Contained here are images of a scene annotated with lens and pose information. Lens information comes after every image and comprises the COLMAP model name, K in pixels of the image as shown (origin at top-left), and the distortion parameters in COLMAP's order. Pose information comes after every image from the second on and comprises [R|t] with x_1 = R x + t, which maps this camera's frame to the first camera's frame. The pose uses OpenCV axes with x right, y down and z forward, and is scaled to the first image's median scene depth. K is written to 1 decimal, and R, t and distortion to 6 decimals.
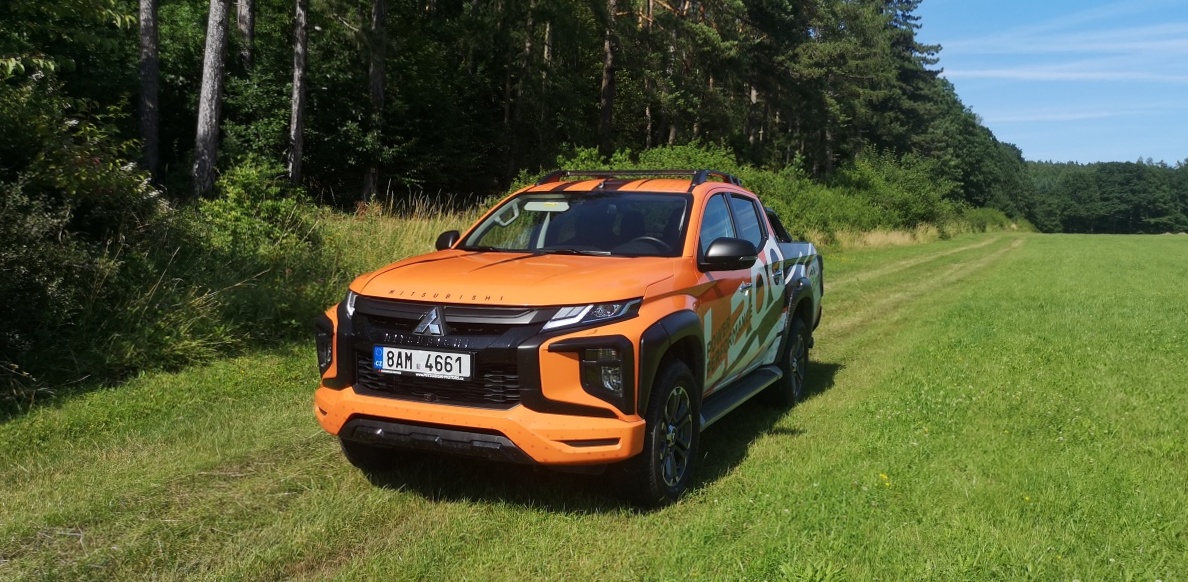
lens RADIAL K [[919.7, 0, 613.1], [0, 919.7, 293.1], [0, 0, 1]] dist [0.041079, -0.002338]
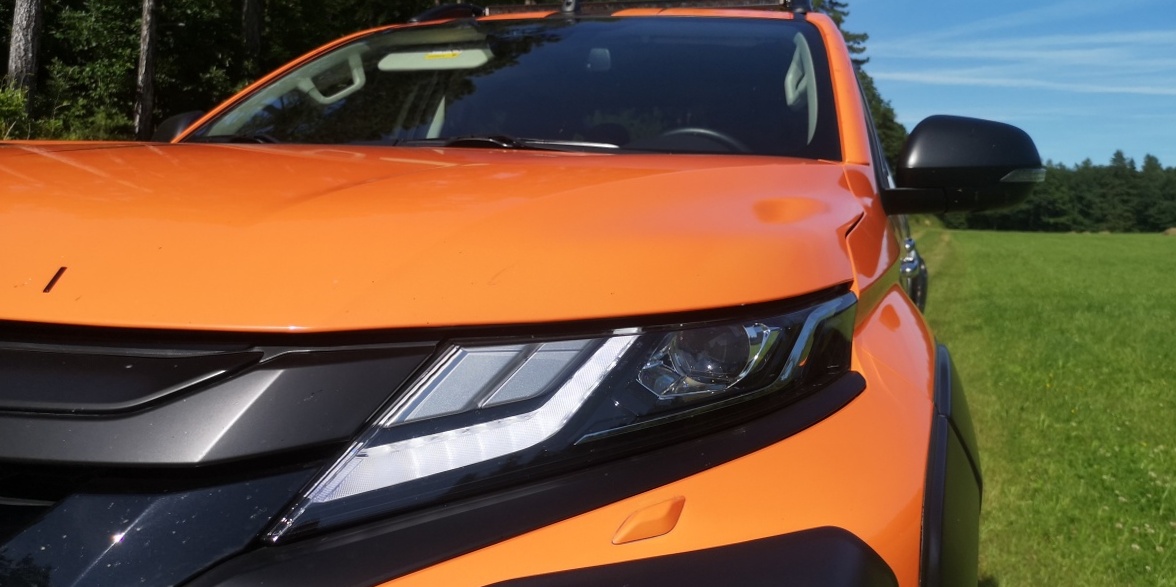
lens RADIAL K [[916.0, 0, 599.1], [0, 916.0, 290.5], [0, 0, 1]] dist [0.023708, -0.024167]
pose [[0.996614, 0.014702, 0.080894, -0.006205], [-0.015316, 0.999858, 0.006978, 0.000699], [-0.080780, -0.008193, 0.996698, 0.121658]]
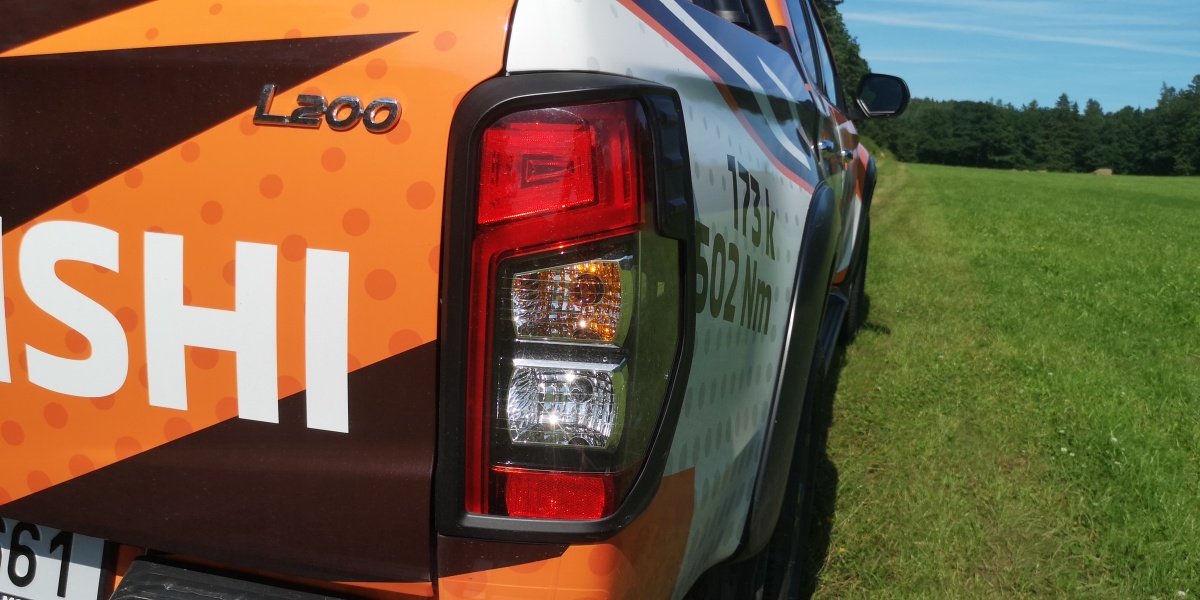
lens RADIAL K [[934.7, 0, 595.1], [0, 934.7, 294.7], [0, 0, 1]] dist [0.023708, -0.024167]
pose [[0.989000, 0.044222, 0.141147, -0.142983], [-0.057627, 0.994058, 0.092343, 0.027948], [-0.136225, -0.099461, 0.985673, -0.130937]]
